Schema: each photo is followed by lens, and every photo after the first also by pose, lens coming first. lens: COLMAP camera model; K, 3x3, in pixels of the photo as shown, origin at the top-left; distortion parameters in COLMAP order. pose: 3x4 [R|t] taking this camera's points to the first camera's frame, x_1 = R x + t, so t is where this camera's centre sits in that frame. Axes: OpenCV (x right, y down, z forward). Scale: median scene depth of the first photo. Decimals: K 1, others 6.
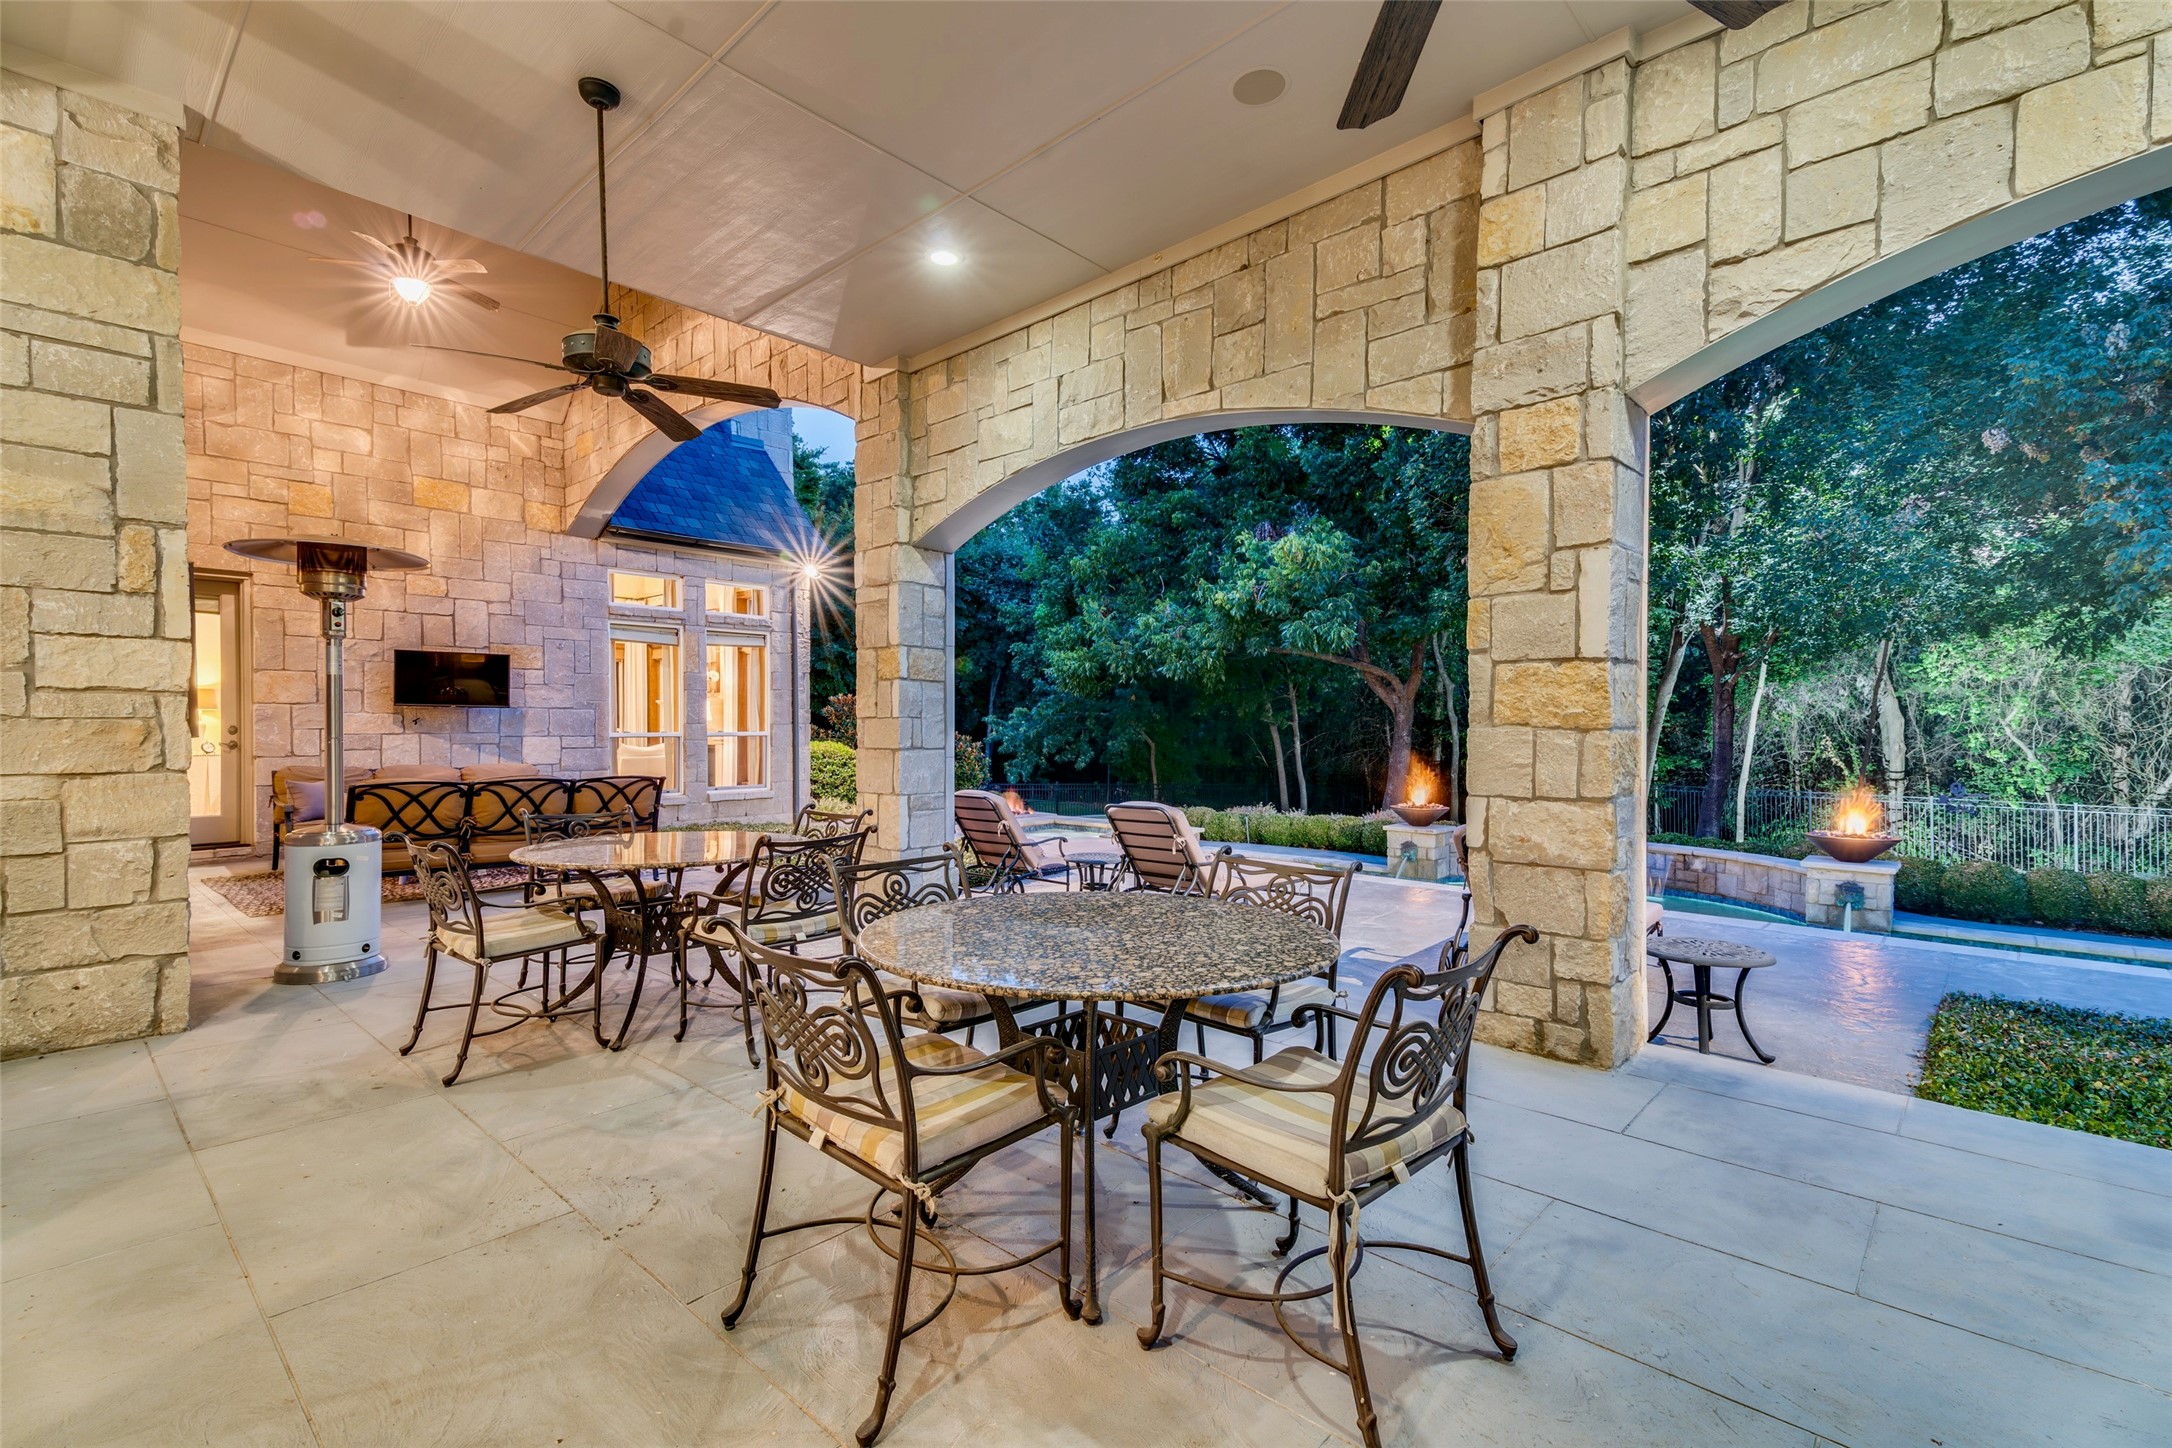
lens RADIAL K [[975.1, 0, 1074.6], [0, 975.1, 721.0], [0, 0, 1]] dist [0.040745, -0.000547]
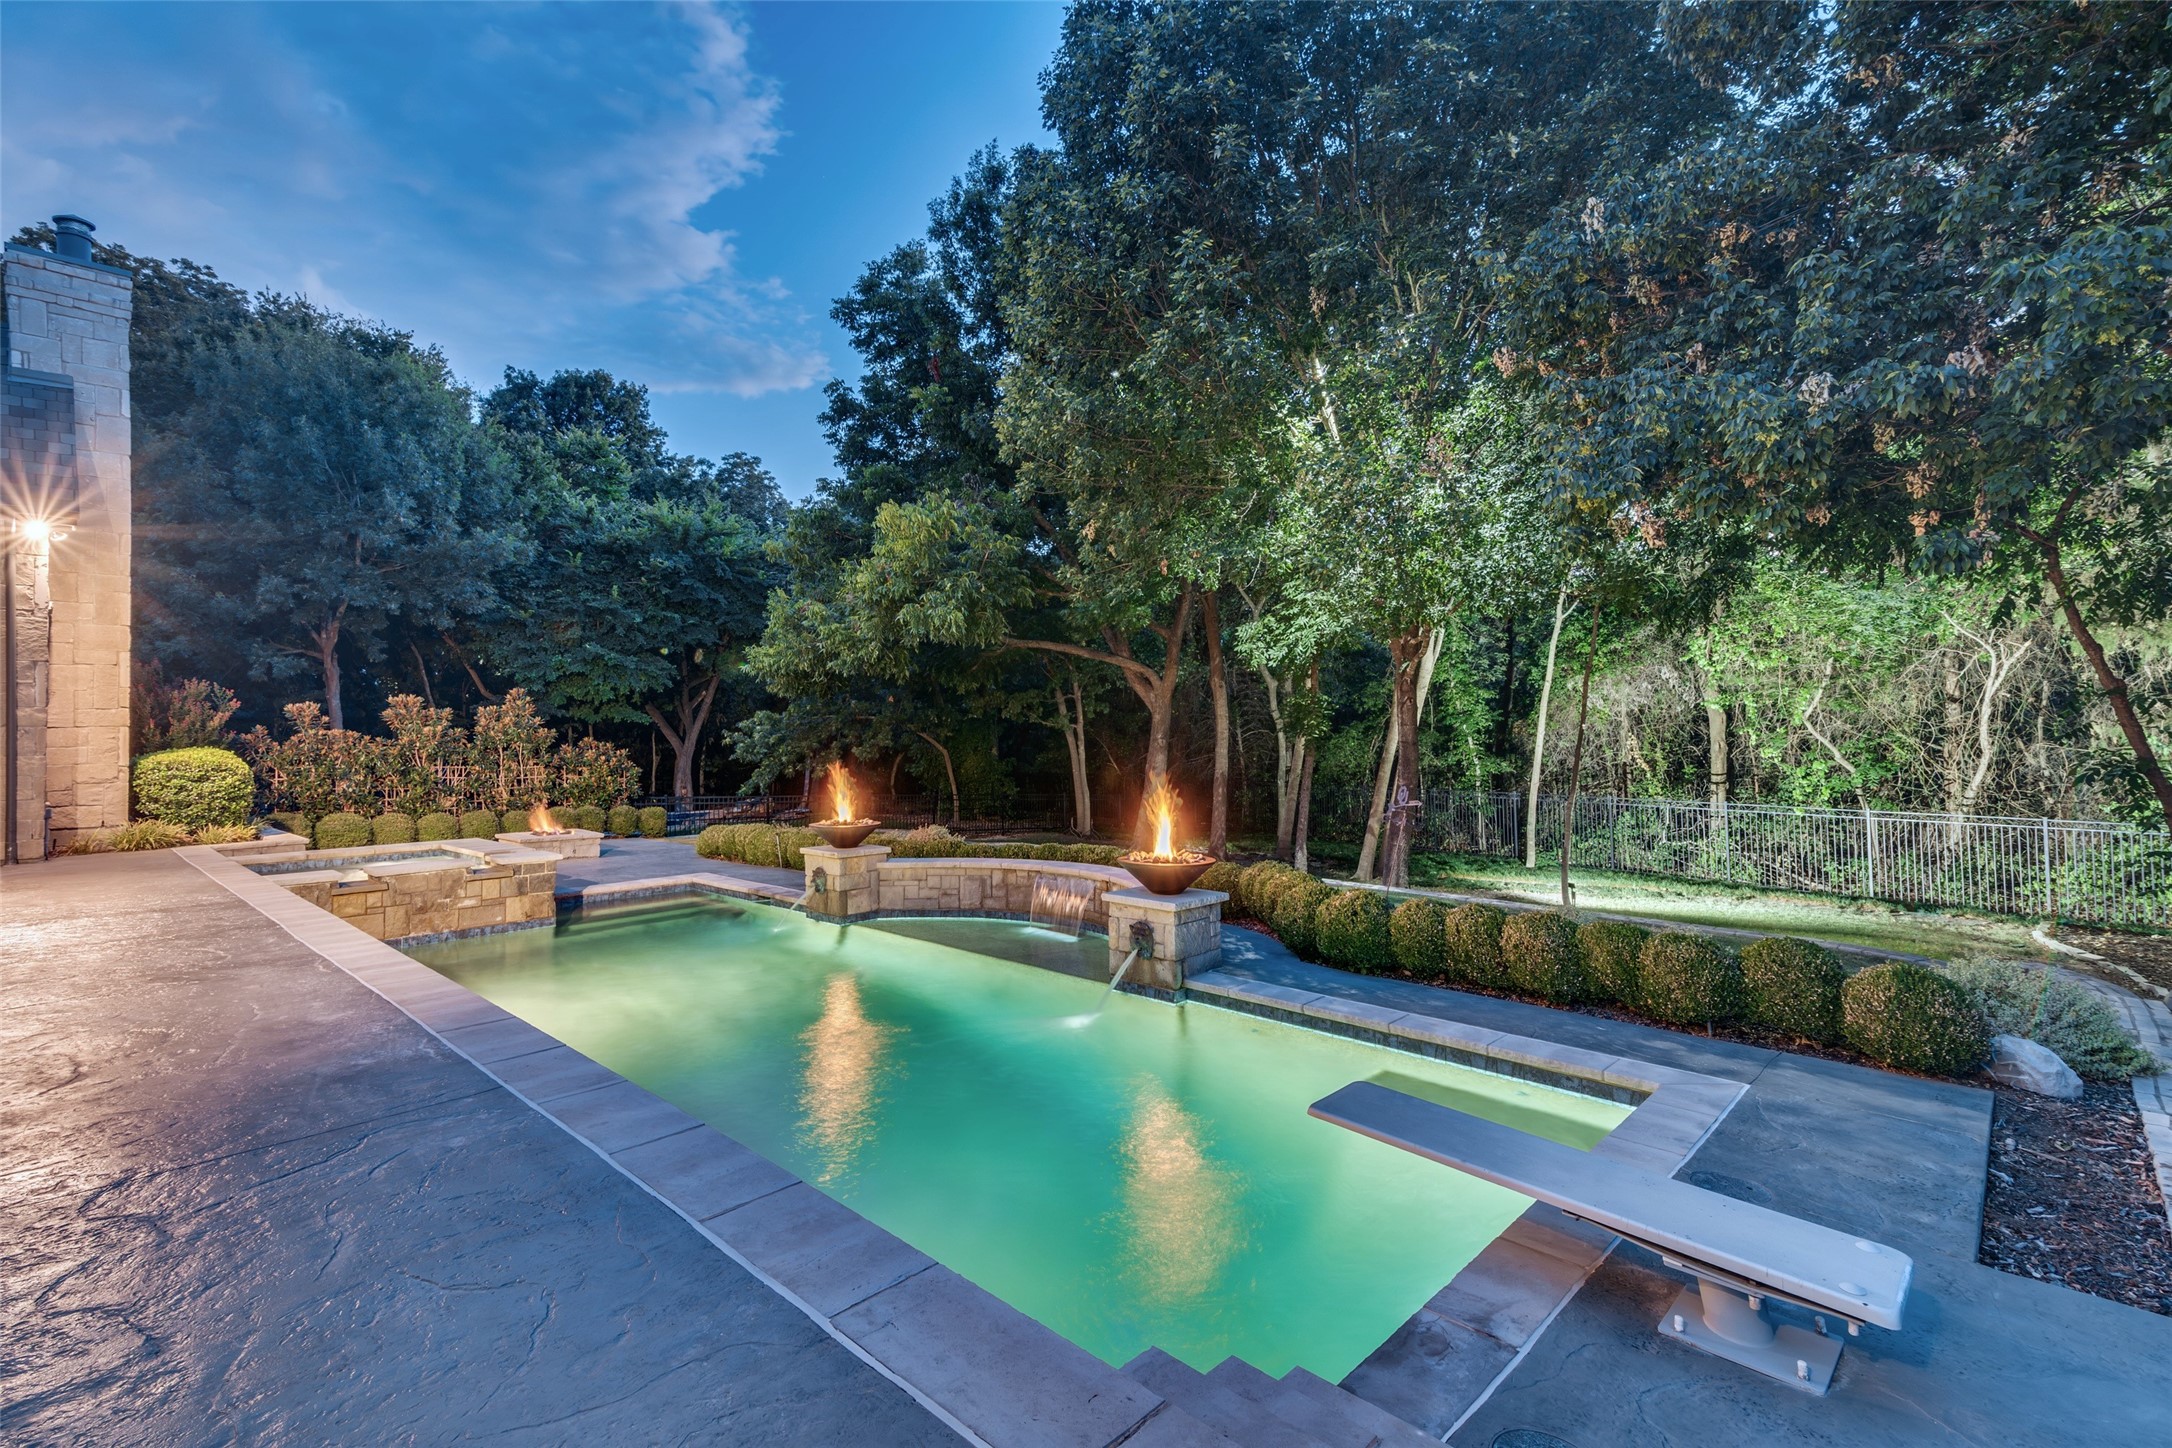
lens RADIAL K [[995.3, 0, 1086.0], [0, 995.3, 724.0], [0, 0, 1]] dist [0.000159, -0.000171]
pose [[0.999312, -0.011131, -0.035386, 0.308549], [0.010836, 0.999905, -0.008523, 0.008297], [0.035477, 0.008133, 0.999337, 0.105672]]
